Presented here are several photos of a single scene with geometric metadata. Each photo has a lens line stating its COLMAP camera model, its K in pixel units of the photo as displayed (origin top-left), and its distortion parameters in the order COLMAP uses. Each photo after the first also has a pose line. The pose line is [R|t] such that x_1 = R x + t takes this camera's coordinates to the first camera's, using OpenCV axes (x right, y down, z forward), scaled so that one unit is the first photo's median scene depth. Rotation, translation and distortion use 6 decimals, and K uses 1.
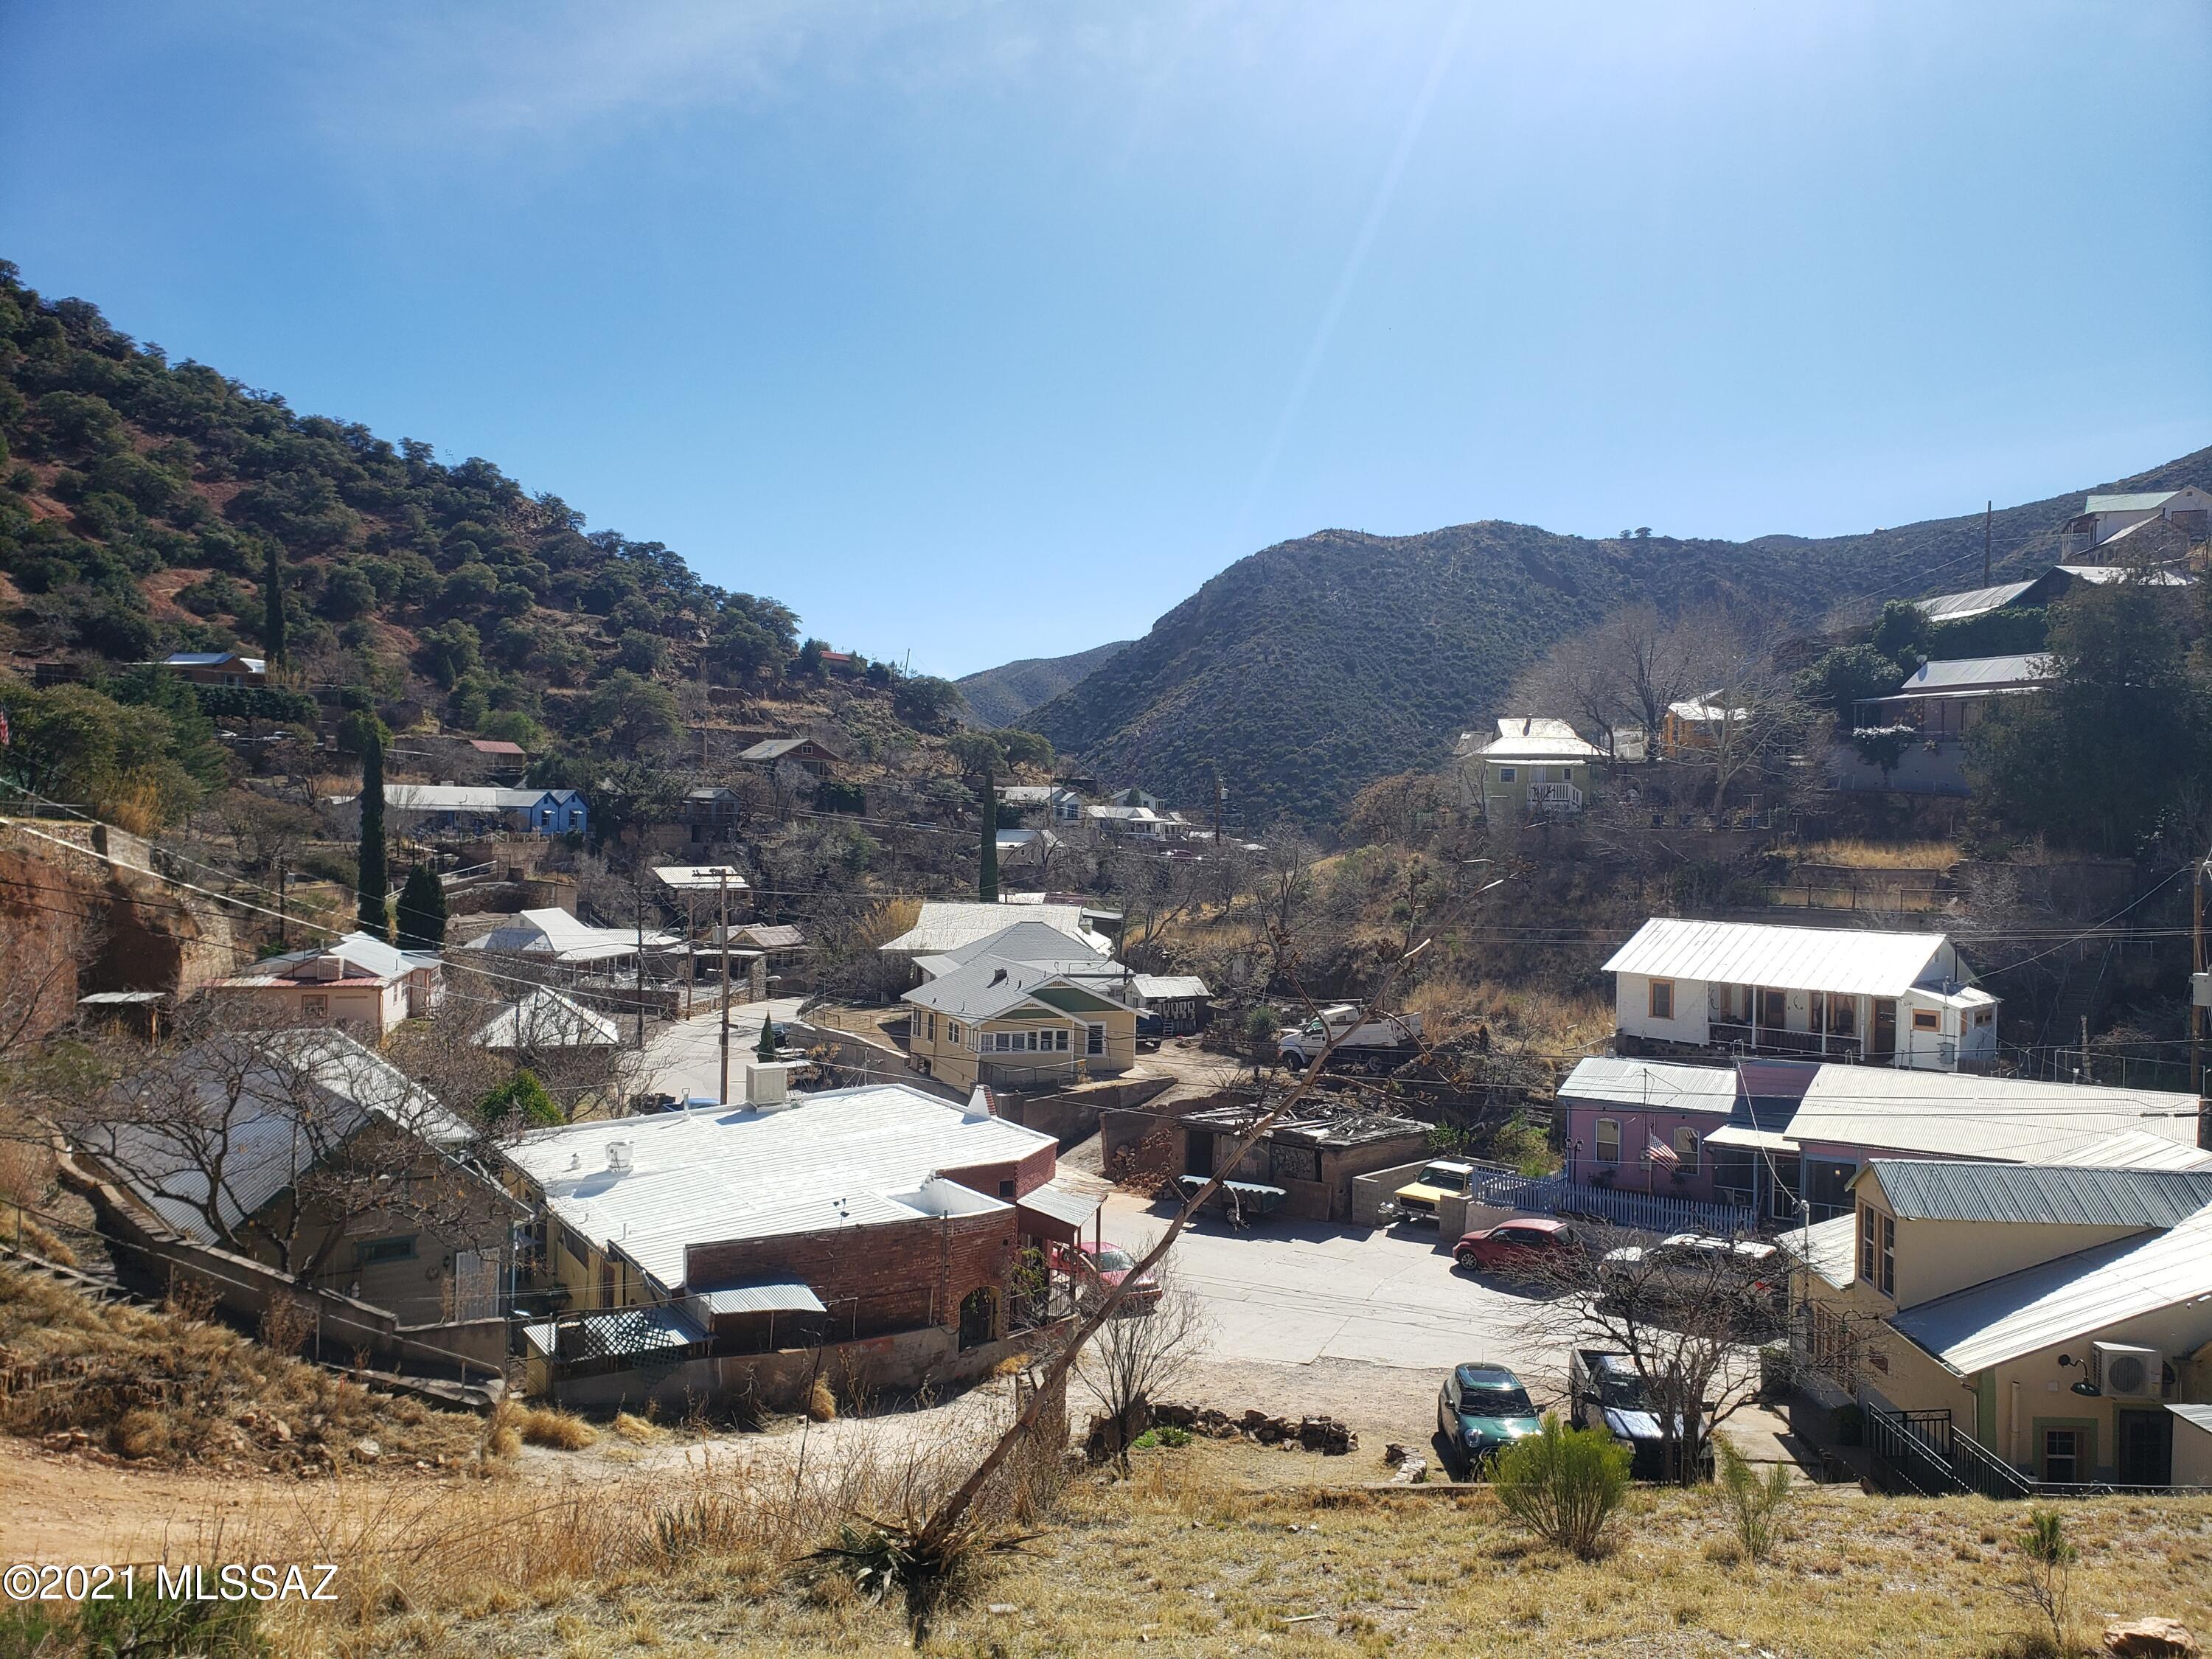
lens RADIAL K [[1742.4, 0, 1146.1], [0, 1742.4, 866.9], [0, 0, 1]] dist [0.044266, -0.020589]
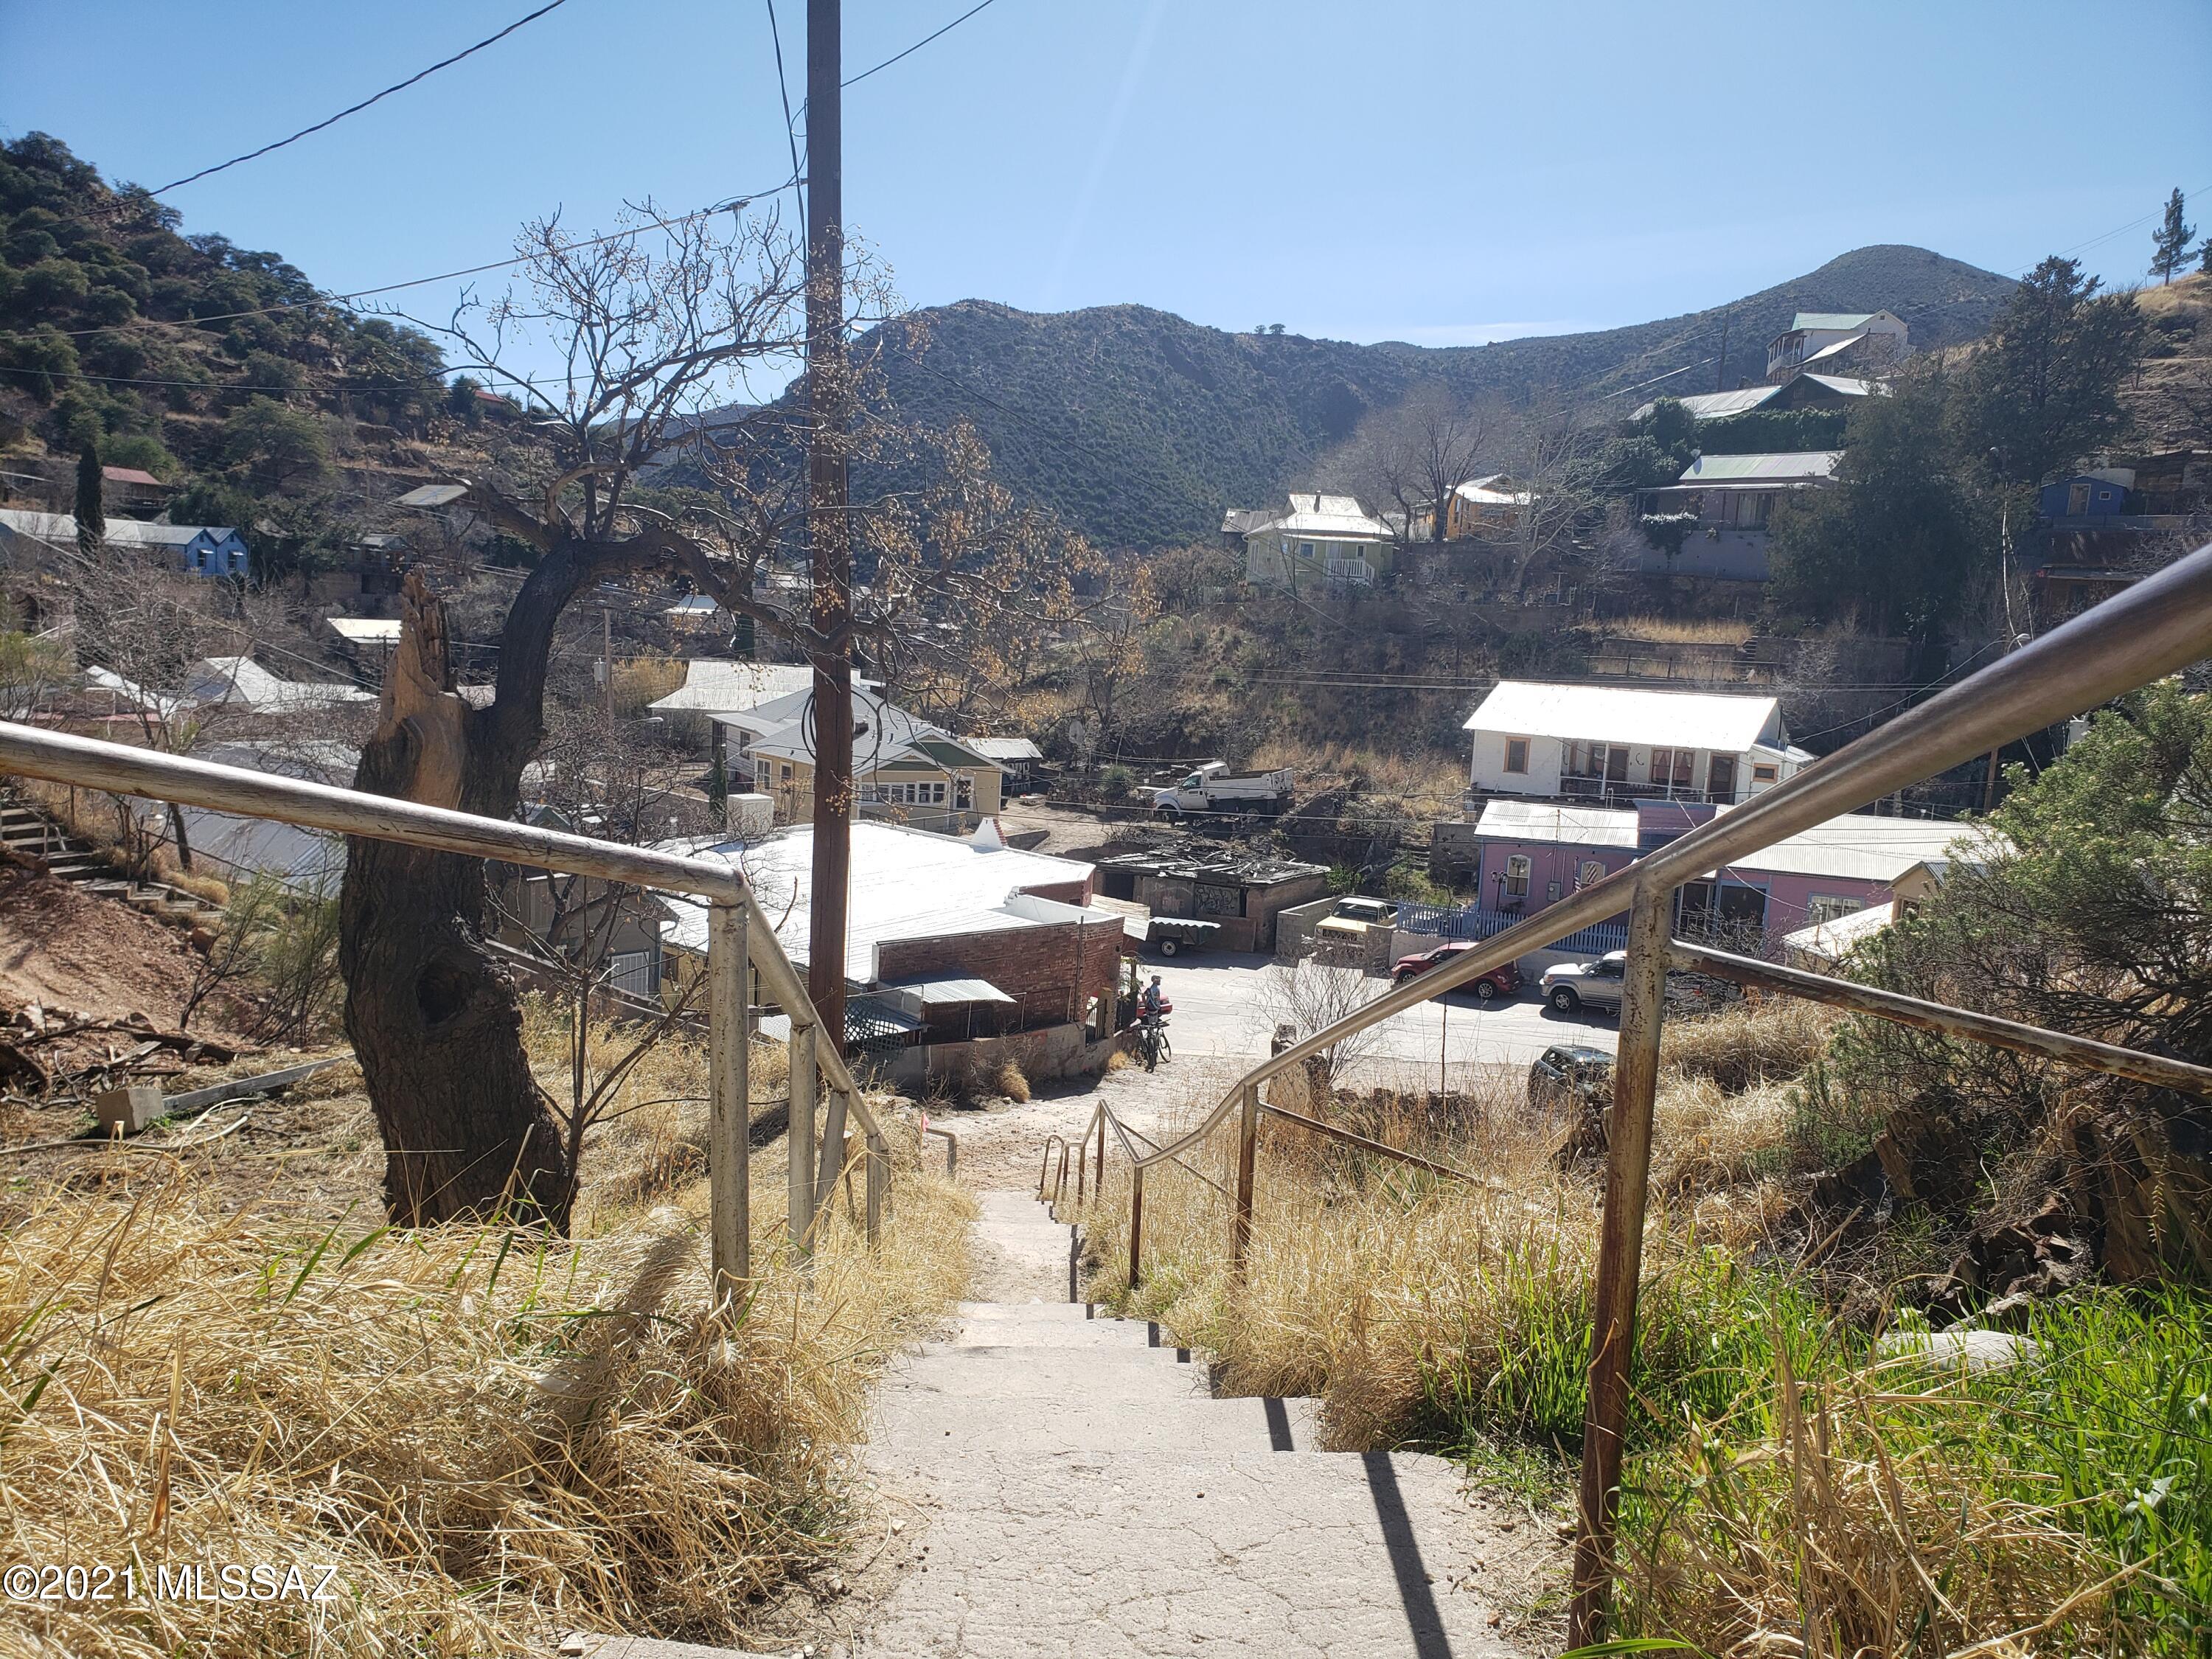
lens RADIAL K [[1742.4, 0, 1146.0], [0, 1742.4, 882.6], [0, 0, 1]] dist [0.044266, -0.020589]
pose [[0.975933, 0.001076, 0.218067, -0.110185], [-0.029085, 0.991696, 0.125275, 0.016396], [-0.216121, -0.128602, 0.967860, -0.005780]]
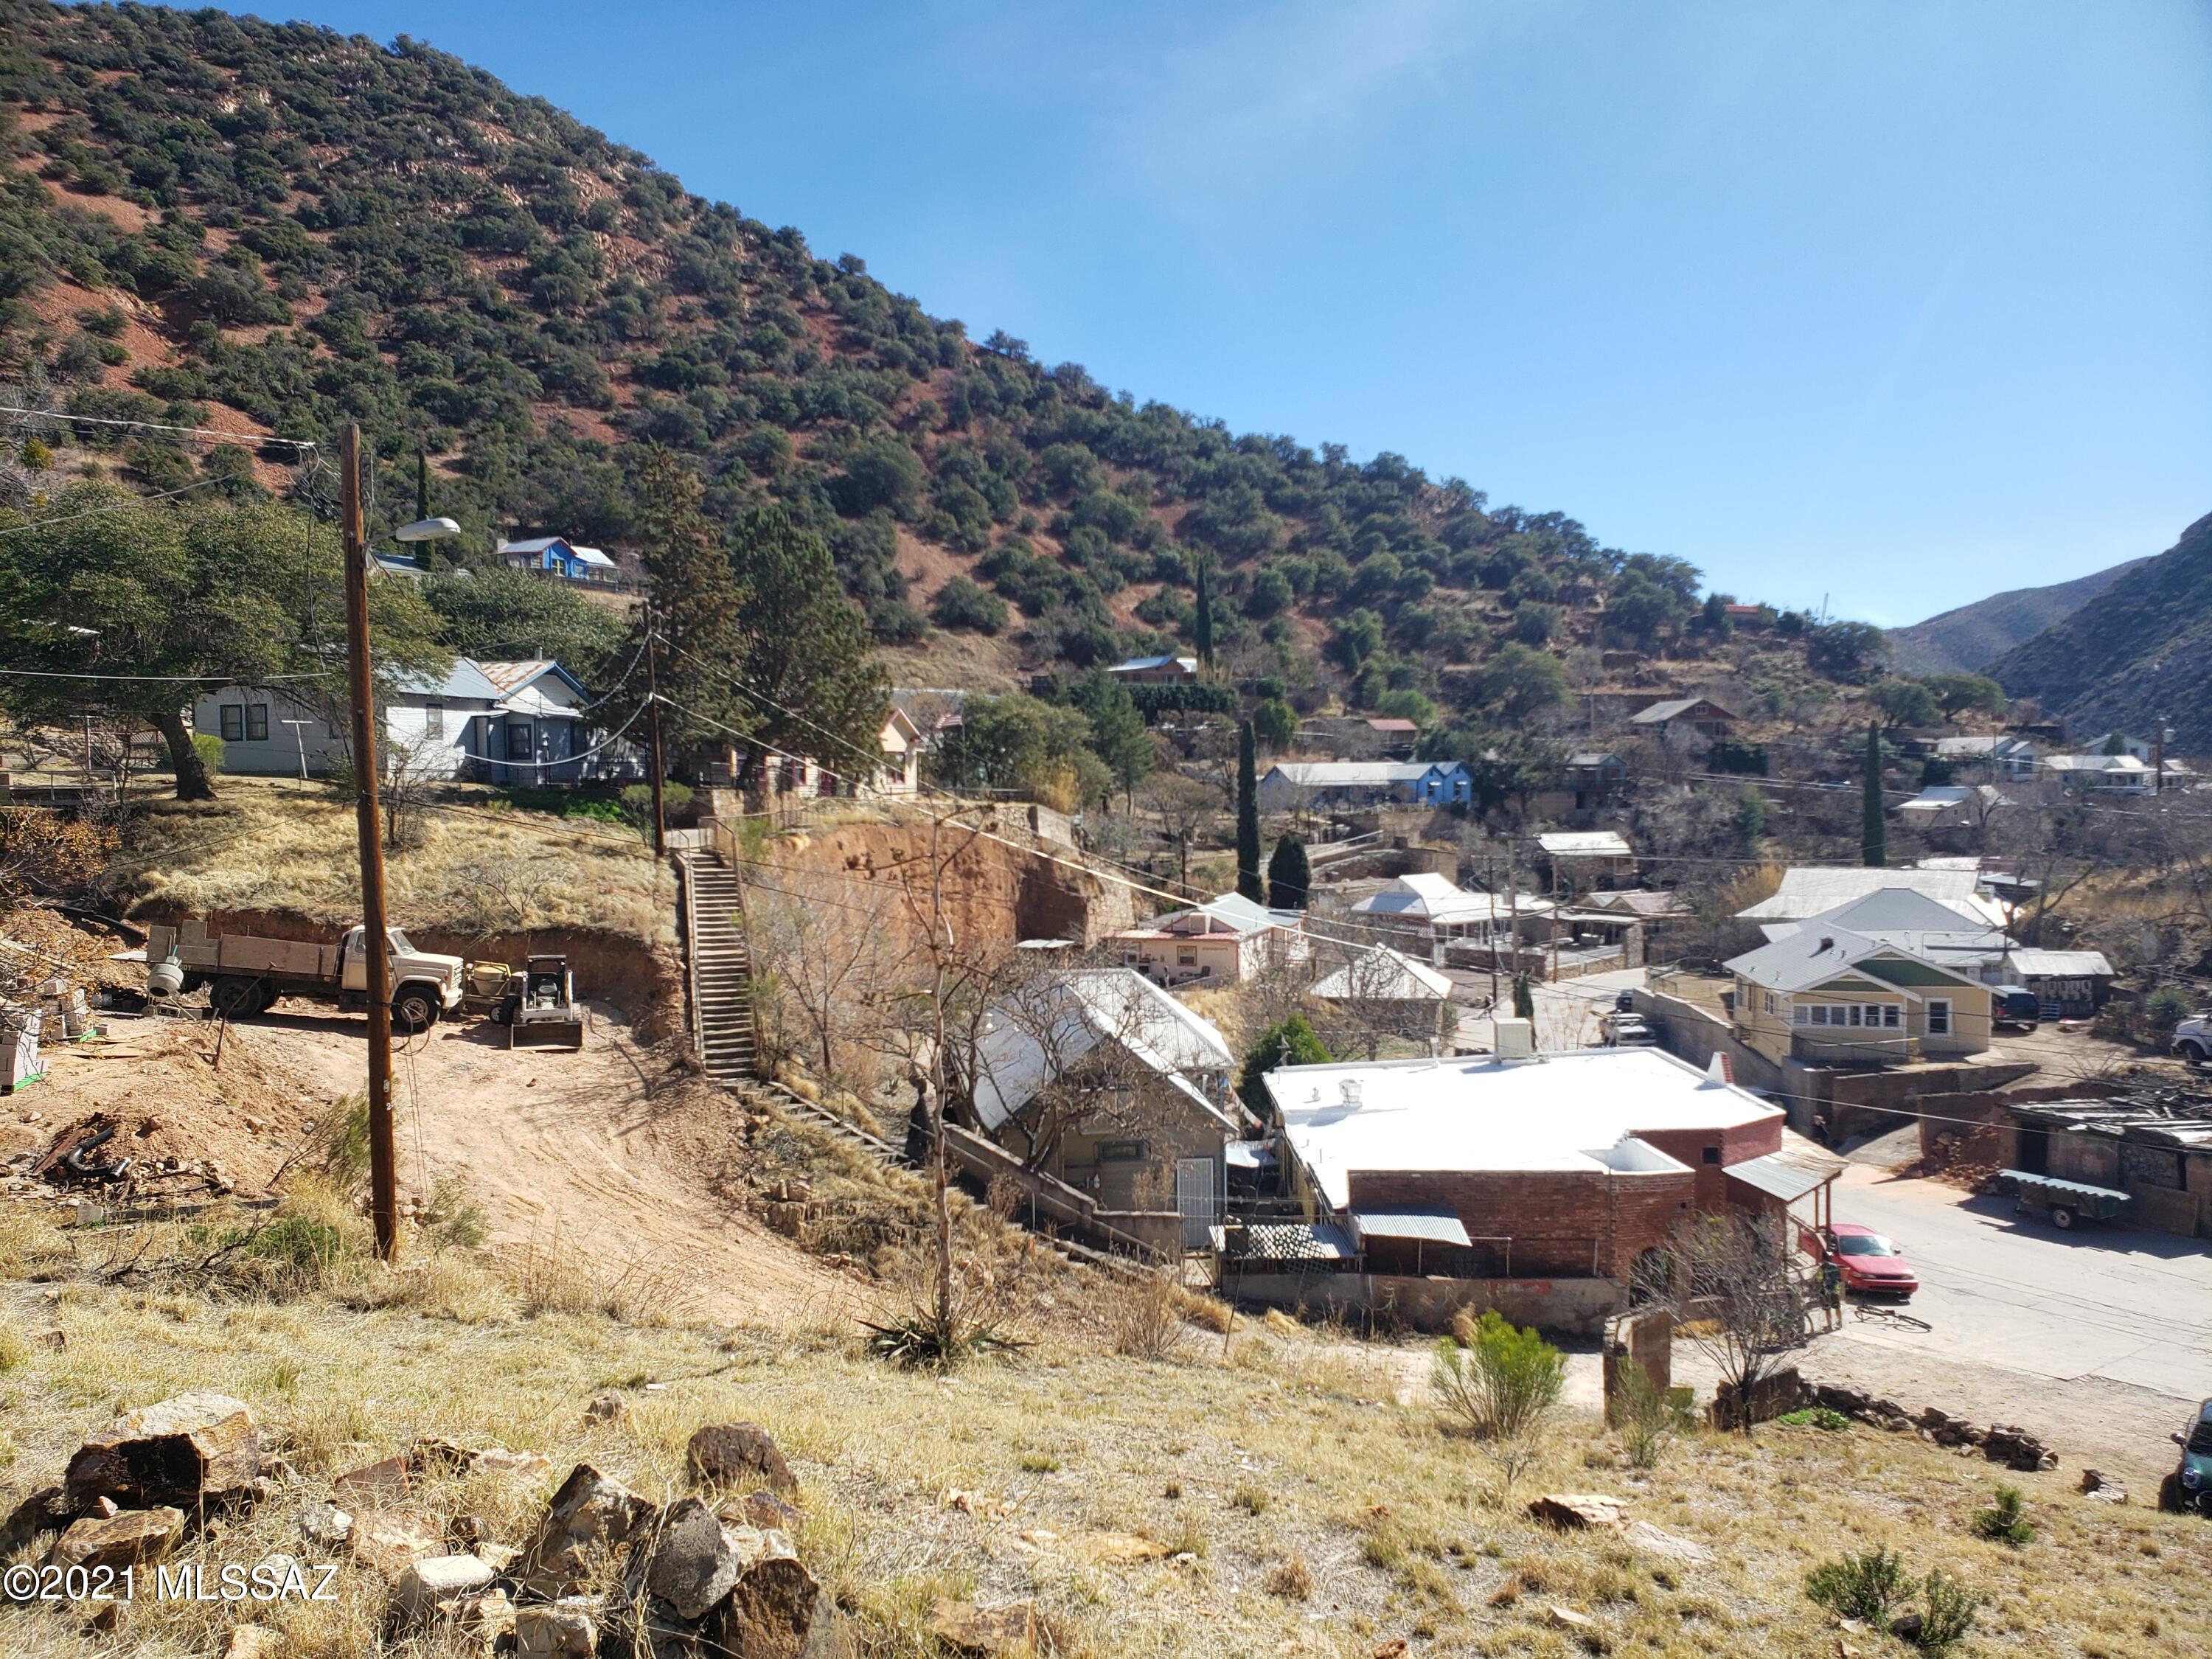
lens RADIAL K [[1742.4, 0, 1084.1], [0, 1742.4, 876.5], [0, 0, 1]] dist [0.044266, -0.020589]
pose [[0.848272, -0.002007, -0.529557, 0.058973], [0.014428, 0.999709, 0.019322, 0.002377], [0.529365, -0.024031, 0.848054, -0.004752]]
